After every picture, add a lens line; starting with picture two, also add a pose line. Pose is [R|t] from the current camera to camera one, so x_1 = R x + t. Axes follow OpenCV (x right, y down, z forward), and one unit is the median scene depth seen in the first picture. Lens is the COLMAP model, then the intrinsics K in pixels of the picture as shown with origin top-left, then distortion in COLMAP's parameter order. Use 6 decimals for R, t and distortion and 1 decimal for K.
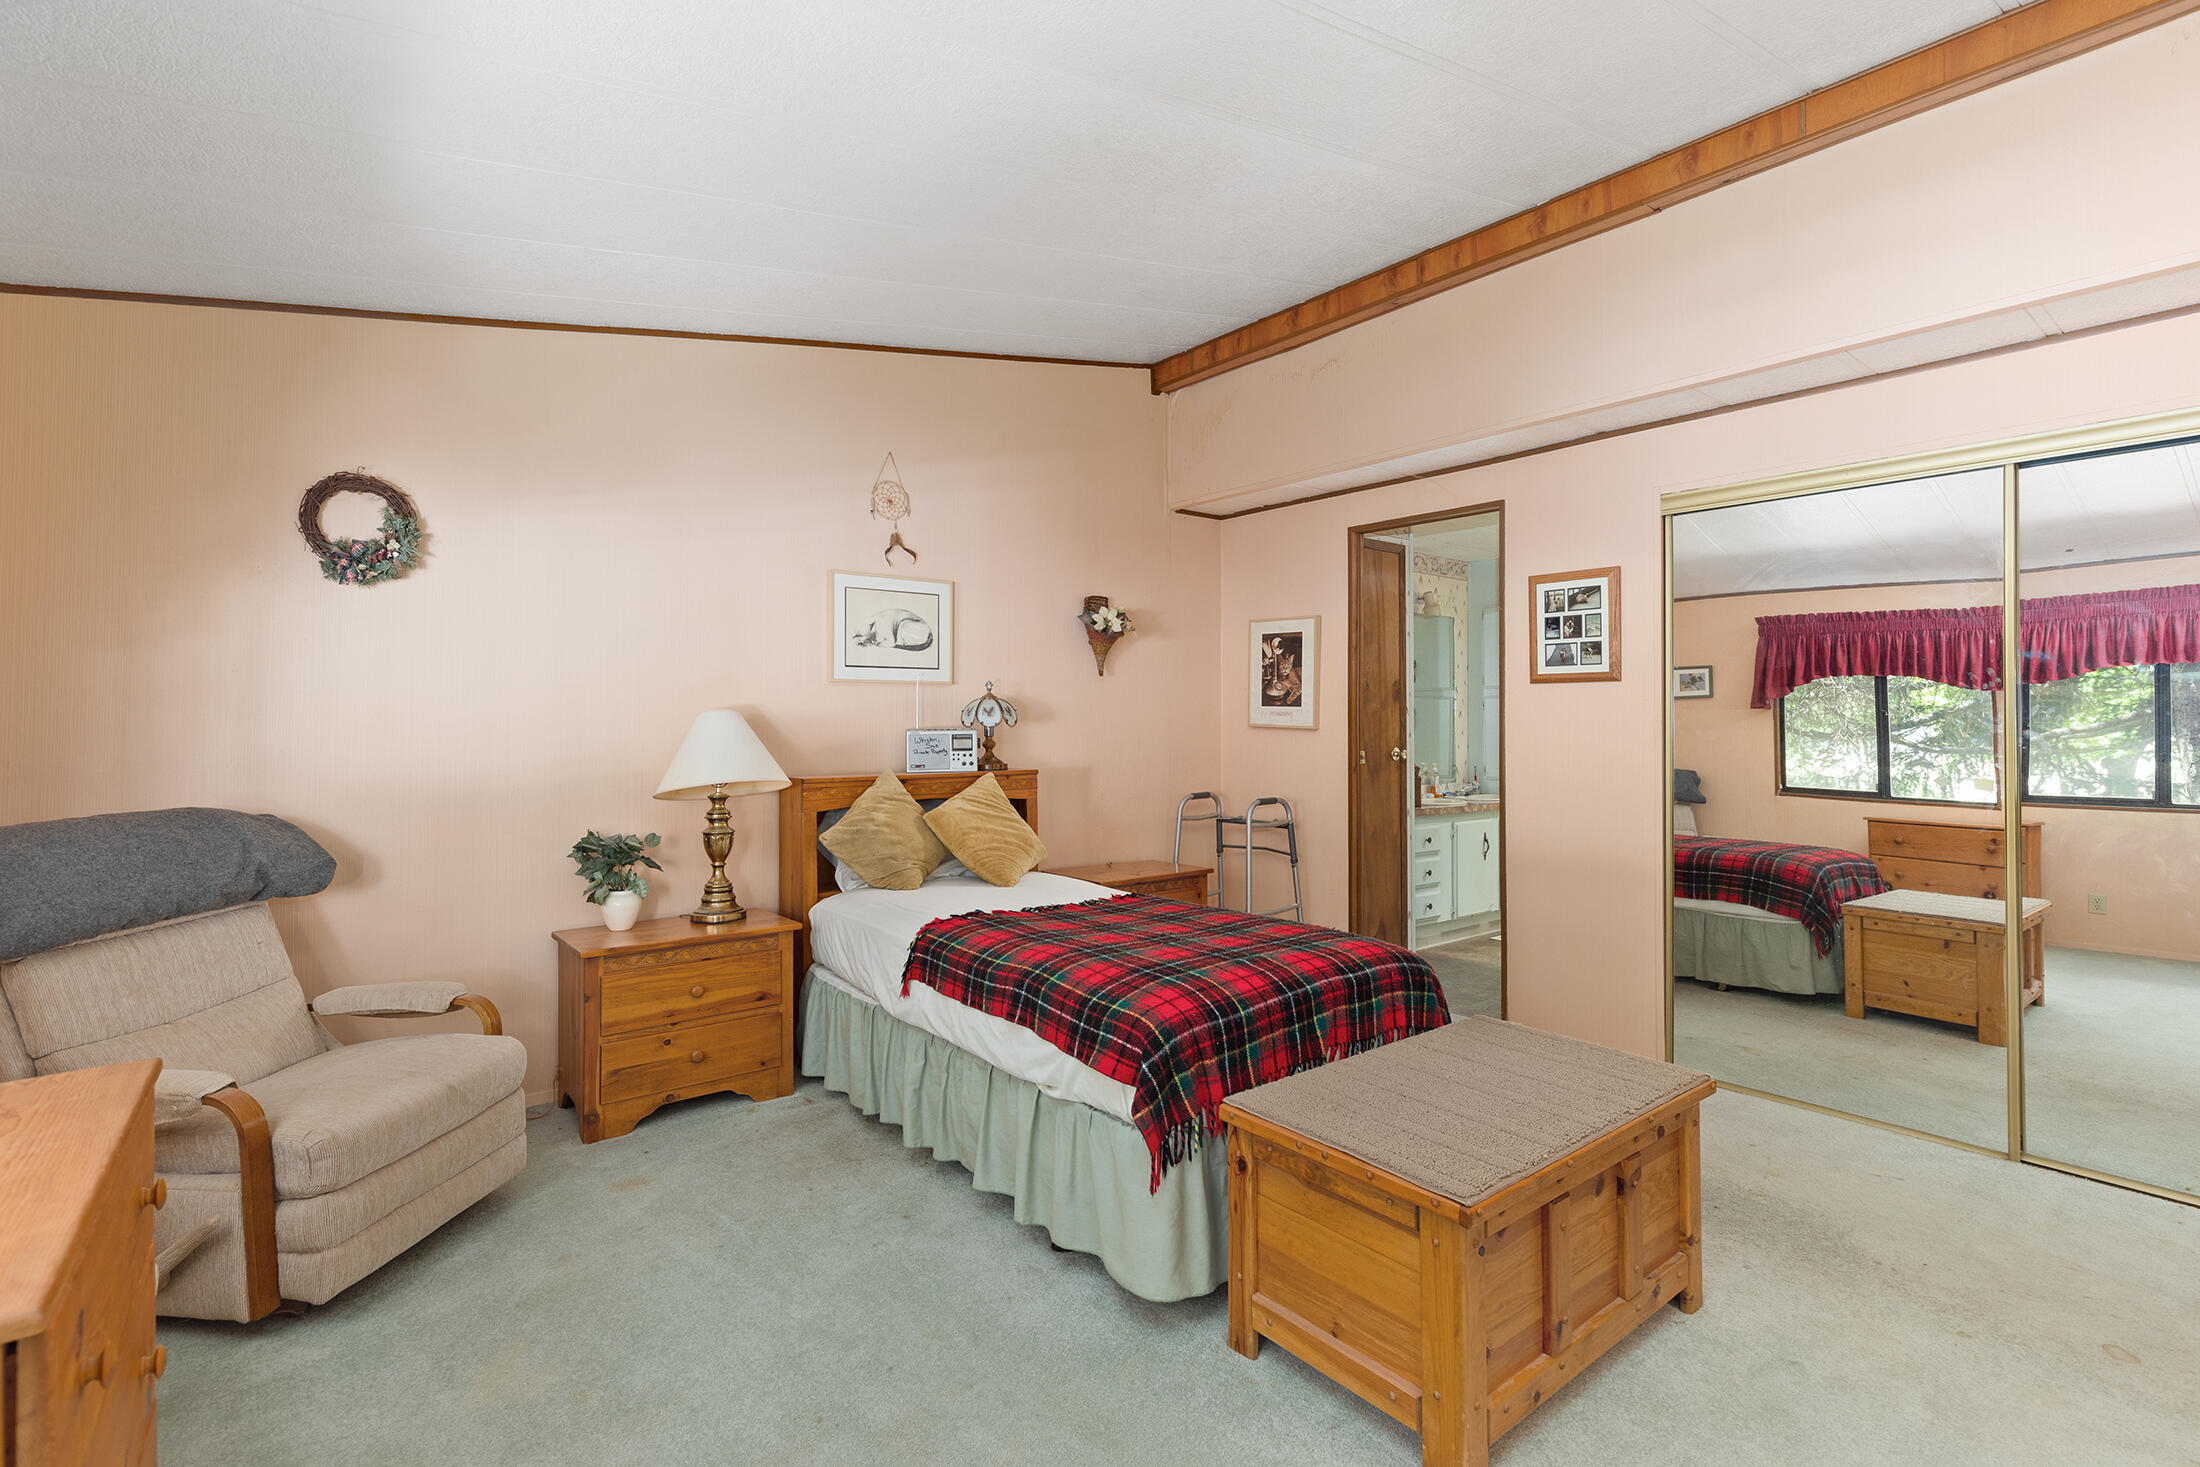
lens RADIAL K [[1000.6, 0, 1104.7], [0, 1000.6, 721.7], [0, 0, 1]] dist [0.003749, -0.002074]
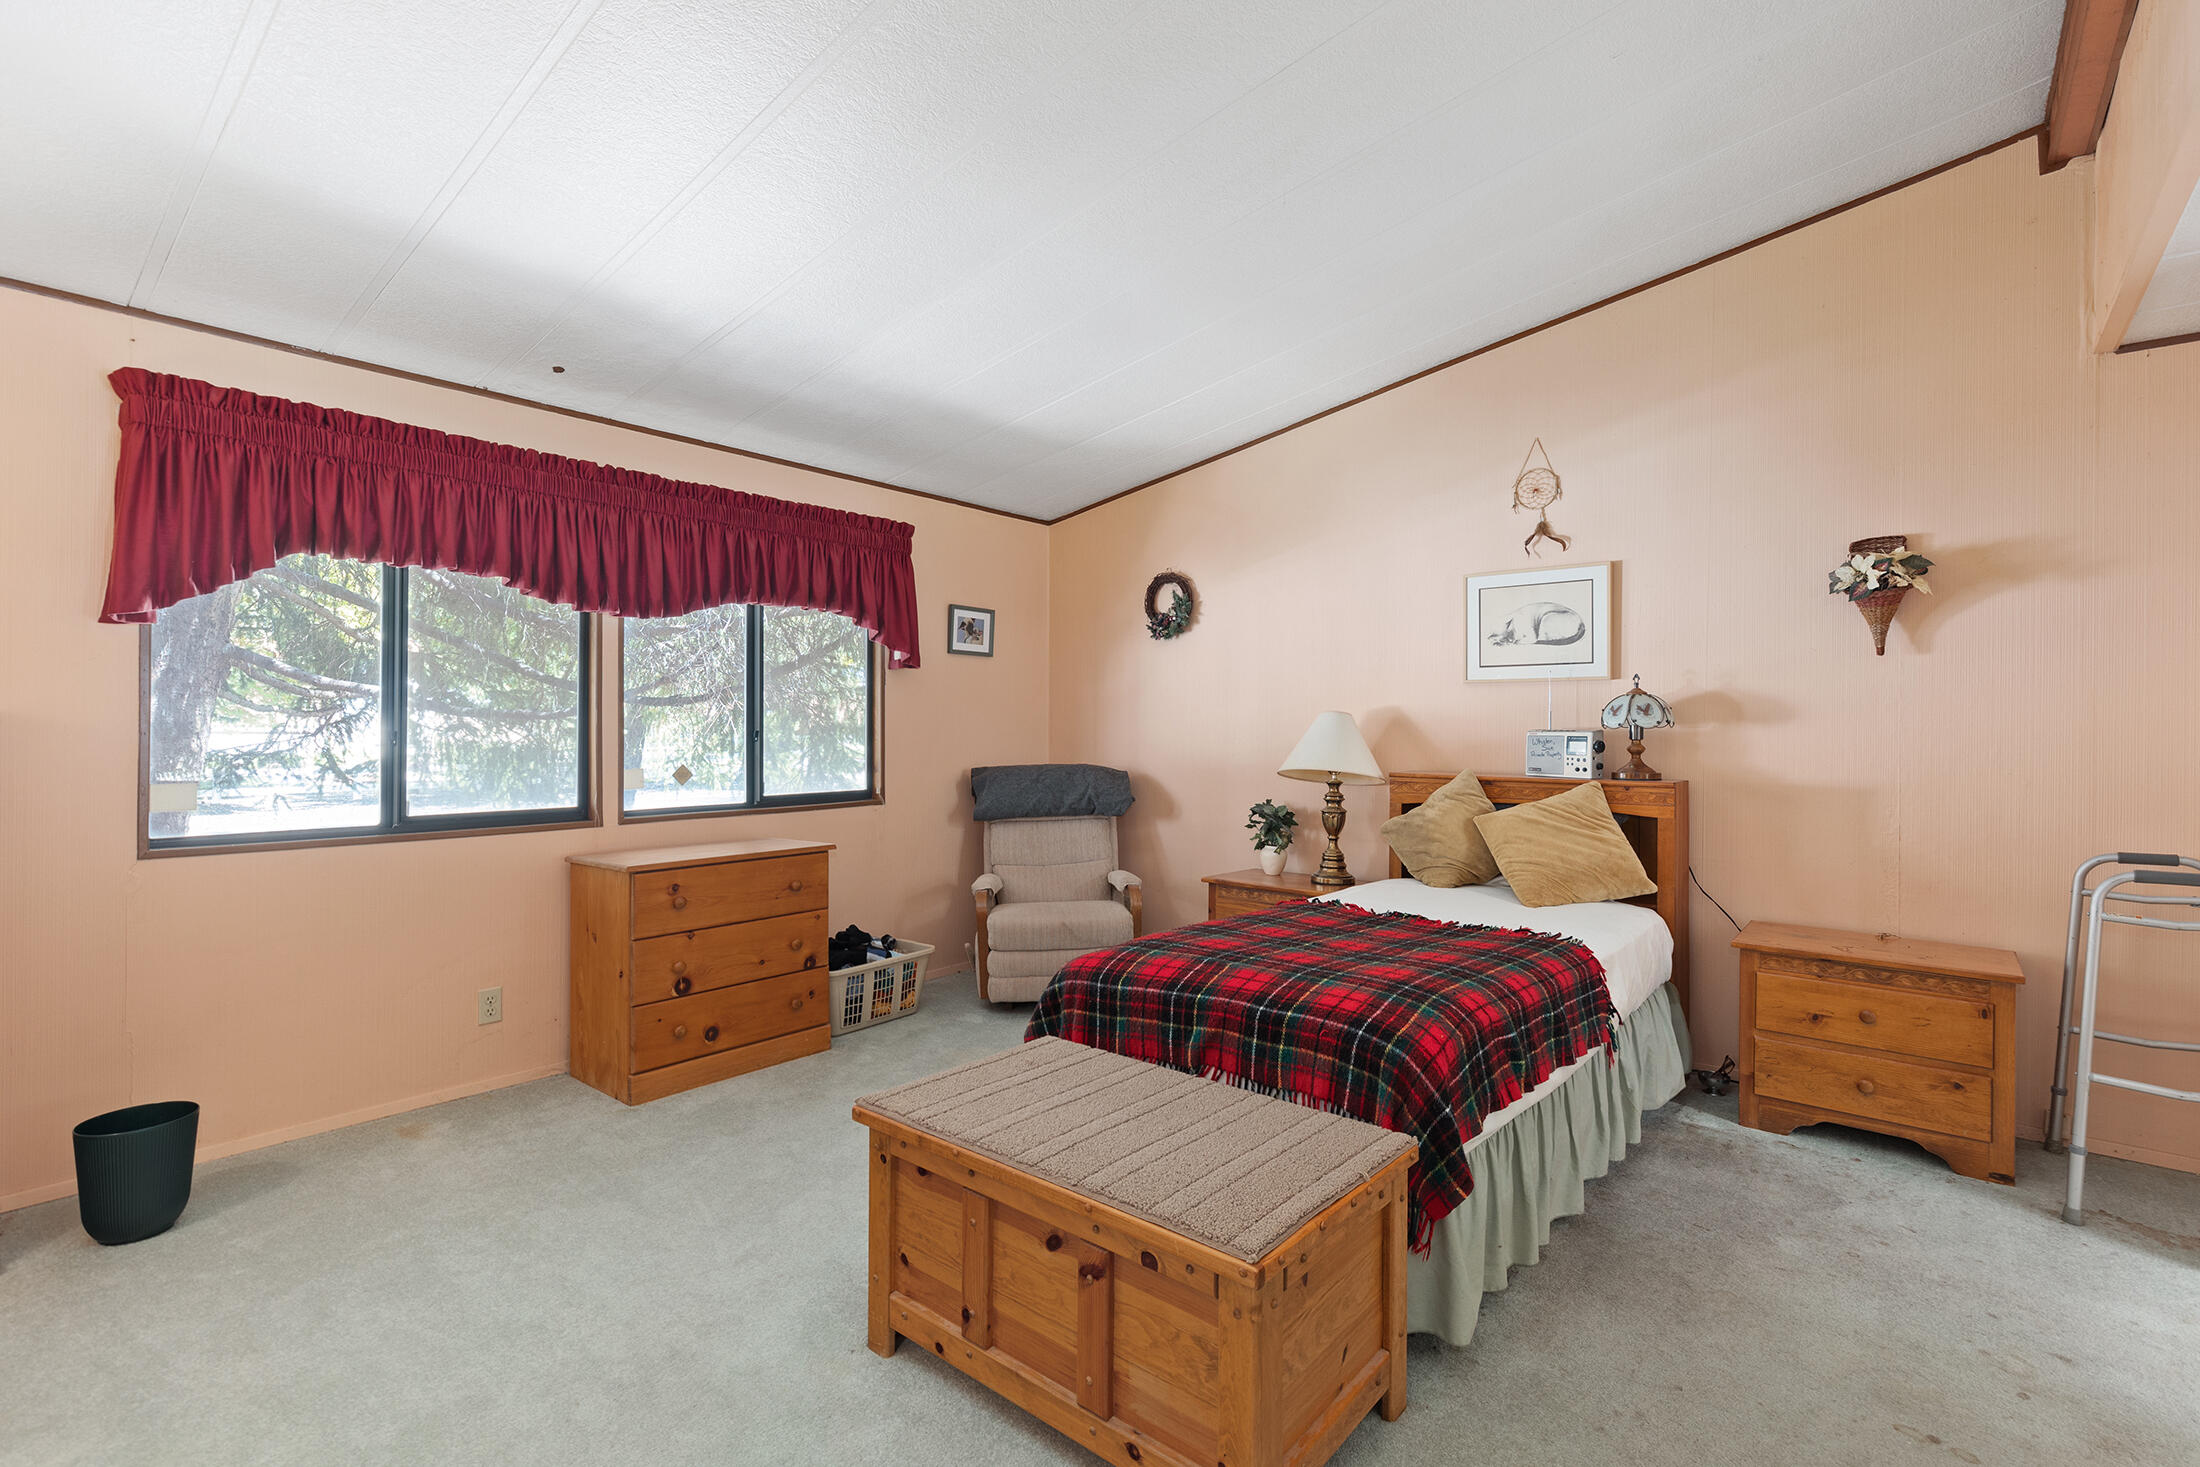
lens RADIAL K [[1000.6, 0, 1107.0], [0, 1000.6, 731.1], [0, 0, 1]] dist [0.003749, -0.002074]
pose [[0.203095, 0.010877, -0.979099, 0.650367], [-0.004343, 0.999938, 0.010208, 0.001156], [0.979149, 0.002179, 0.203129, 0.415638]]
